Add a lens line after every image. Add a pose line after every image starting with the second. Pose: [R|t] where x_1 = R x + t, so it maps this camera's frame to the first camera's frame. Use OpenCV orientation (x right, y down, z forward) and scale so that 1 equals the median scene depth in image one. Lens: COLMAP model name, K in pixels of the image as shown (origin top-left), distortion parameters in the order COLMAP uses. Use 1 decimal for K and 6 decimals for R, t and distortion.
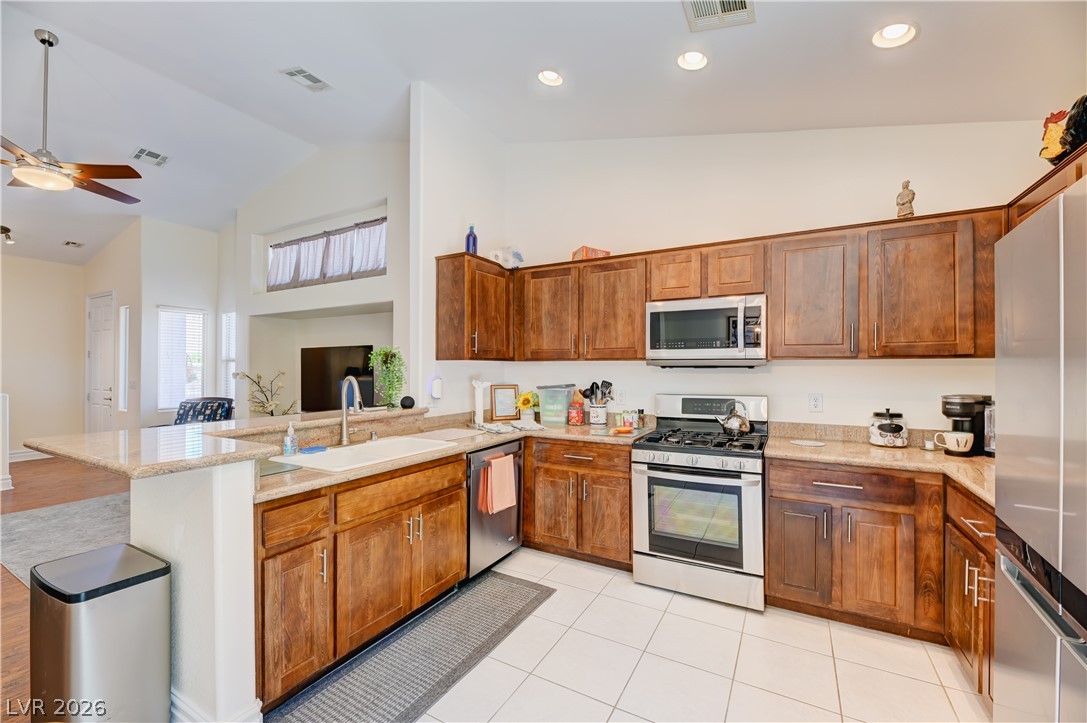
lens RADIAL K [[442.1, 0, 545.6], [0, 442.1, 365.8], [0, 0, 1]] dist [-0.001671, -0.001217]
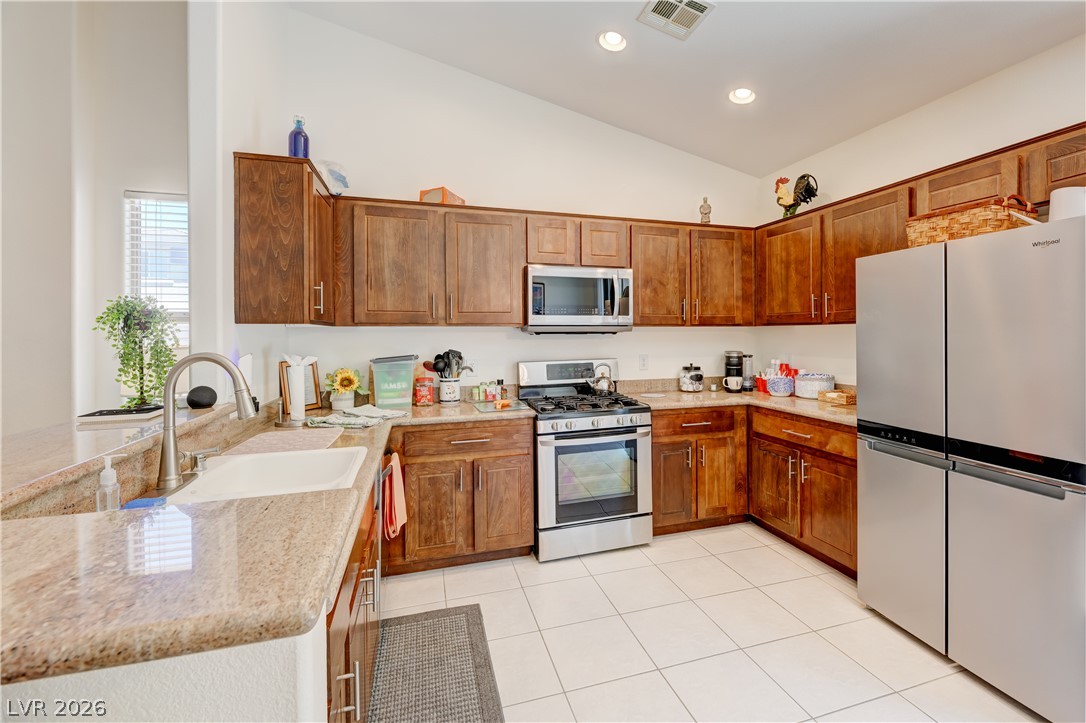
lens RADIAL K [[477.2, 0, 575.6], [0, 477.2, 333.9], [0, 0, 1]] dist [-0.002027, -0.001535]
pose [[0.675742, -0.004682, 0.737124, -0.438691], [0.002612, 0.999989, 0.003957, 0.000307], [-0.737134, -0.000749, 0.675746, 0.231584]]
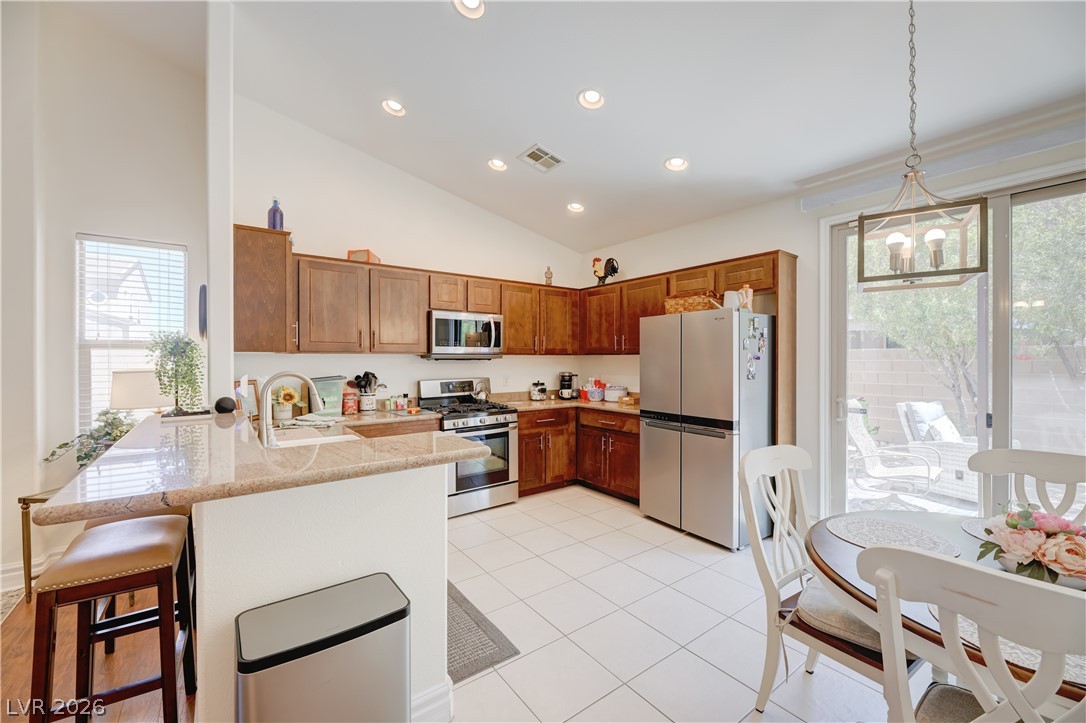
lens RADIAL K [[437.4, 0, 546.8], [0, 437.4, 360.6], [0, 0, 1]] dist [-0.001629, -0.001408]
pose [[0.404305, -0.004759, 0.914612, -0.793667], [-0.003468, 0.999971, 0.006736, -0.003720], [-0.914618, -0.005895, 0.404277, 0.159911]]
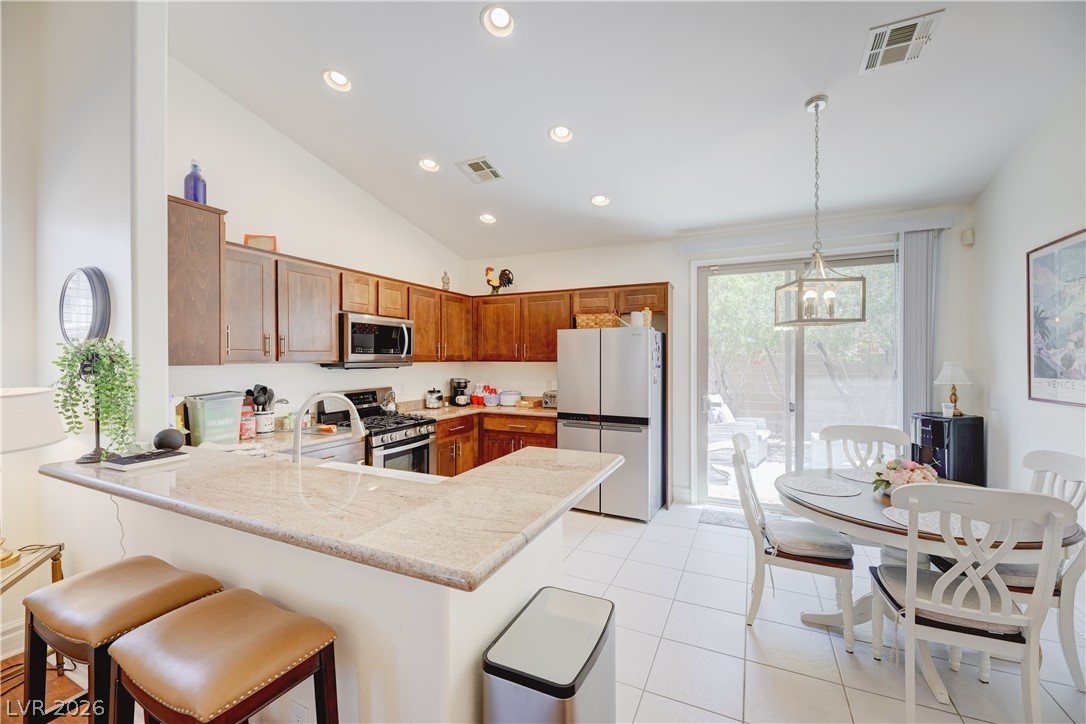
lens RADIAL K [[437.4, 0, 547.6], [0, 437.4, 359.1], [0, 0, 1]] dist [-0.001629, -0.001408]
pose [[-0.077185, -0.002612, 0.997013, -0.921514], [-0.005925, 0.999980, 0.002161, -0.027295], [-0.996999, -0.005741, -0.077199, 0.548554]]
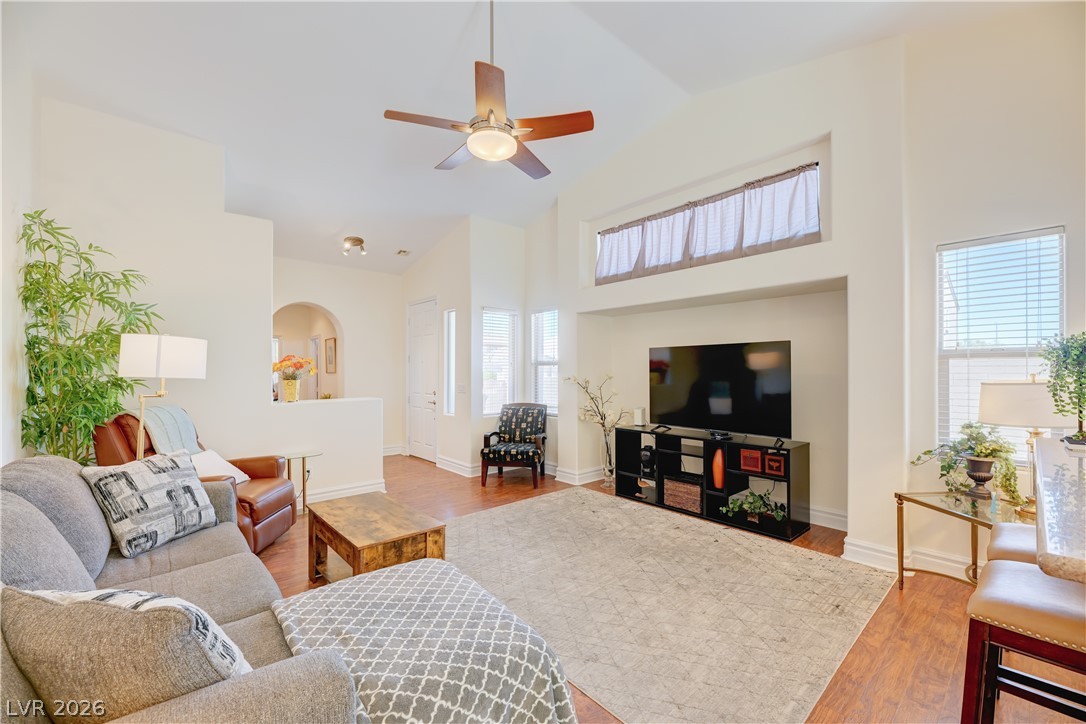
lens RADIAL K [[437.4, 0, 544.0], [0, 437.4, 371.8], [0, 0, 1]] dist [-0.001629, -0.001408]
pose [[0.943540, -0.002508, -0.331250, -0.840734], [0.004788, 0.999970, 0.006067, -0.001950], [0.331225, -0.007310, 0.943524, 0.272767]]
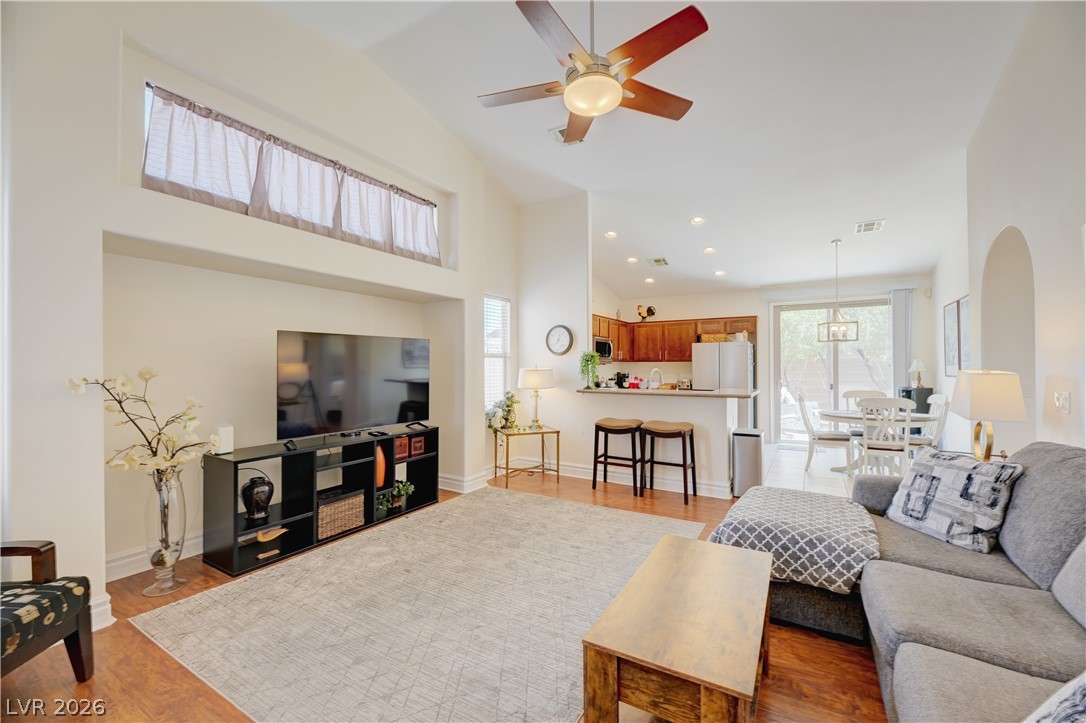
lens RADIAL K [[437.4, 0, 549.8], [0, 437.4, 362.0], [0, 0, 1]] dist [-0.001629, -0.001408]
pose [[0.022784, 0.007132, 0.999715, -1.992994], [-0.003213, 0.999970, -0.007060, 0.006957], [-0.999735, -0.003051, 0.022806, 1.140082]]
